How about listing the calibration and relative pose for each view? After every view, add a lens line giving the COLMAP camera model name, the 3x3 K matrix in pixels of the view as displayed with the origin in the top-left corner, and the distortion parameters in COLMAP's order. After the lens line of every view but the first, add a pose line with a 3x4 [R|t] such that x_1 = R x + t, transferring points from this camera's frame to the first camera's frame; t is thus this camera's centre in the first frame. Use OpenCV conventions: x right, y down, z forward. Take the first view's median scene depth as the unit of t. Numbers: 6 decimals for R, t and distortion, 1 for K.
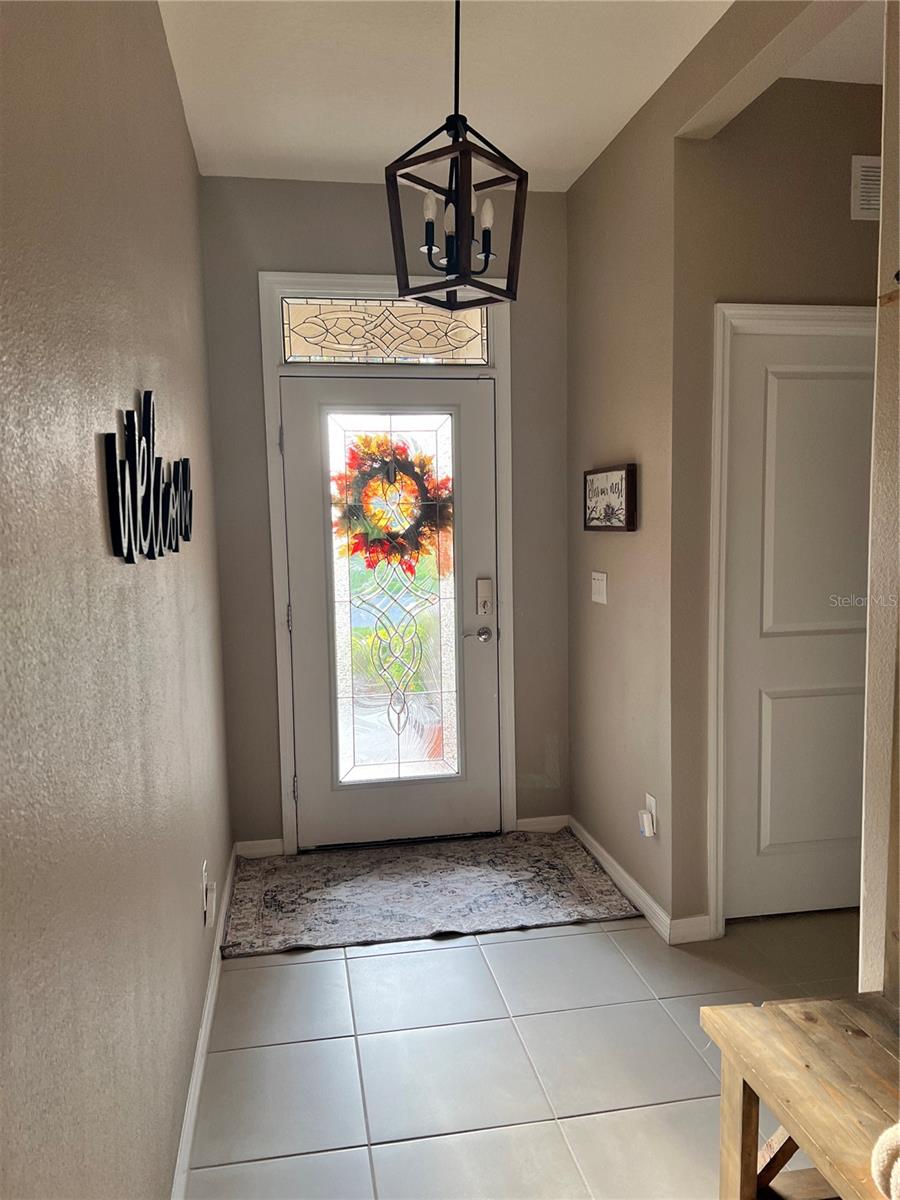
lens RADIAL K [[897.5, 0, 458.6], [0, 897.5, 612.4], [0, 0, 1]] dist [0.082532, -0.103184]
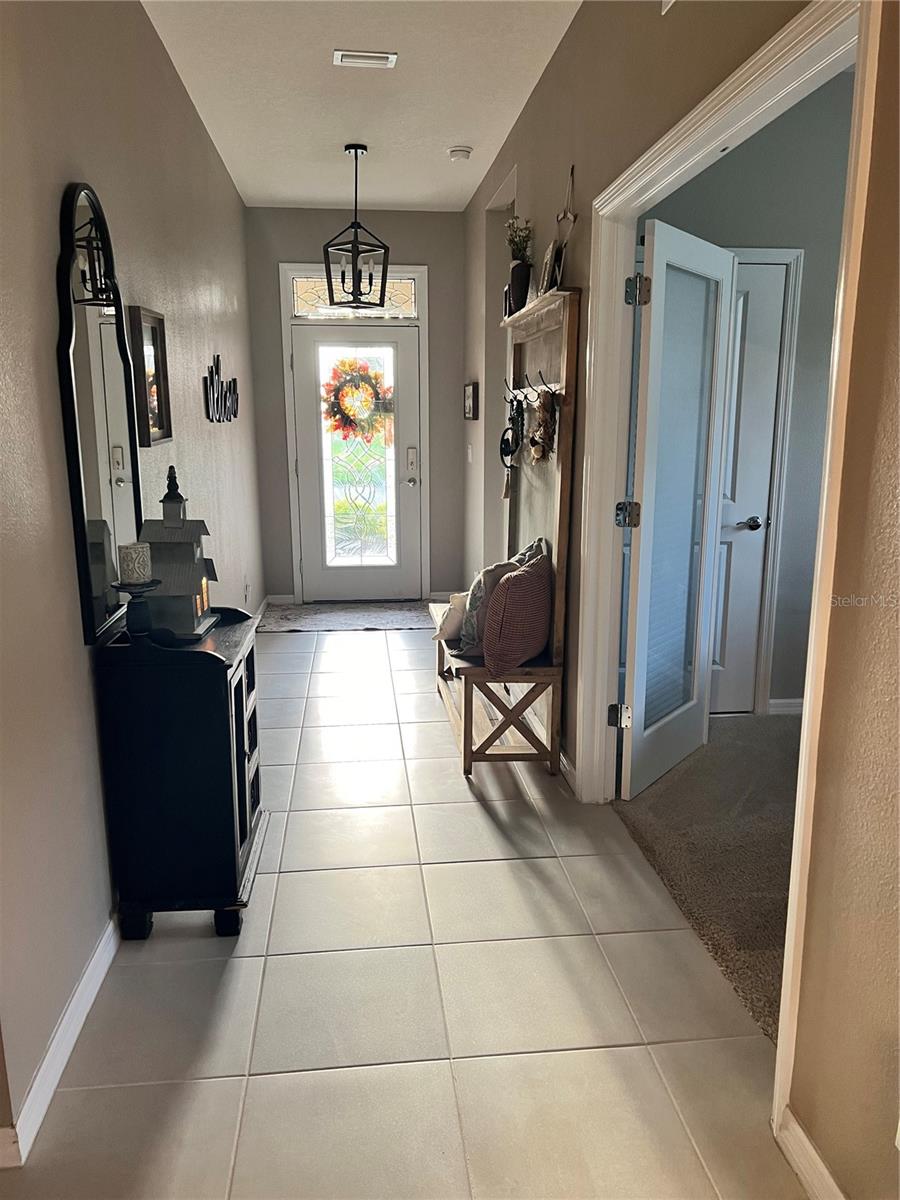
lens RADIAL K [[897.5, 0, 458.6], [0, 897.5, 612.4], [0, 0, 1]] dist [0.082532, -0.103184]
pose [[0.997182, 0.034423, -0.066657, 0.247480], [-0.026771, 0.993295, 0.112461, 0.079759], [0.070081, -0.110360, 0.991418, -0.732454]]
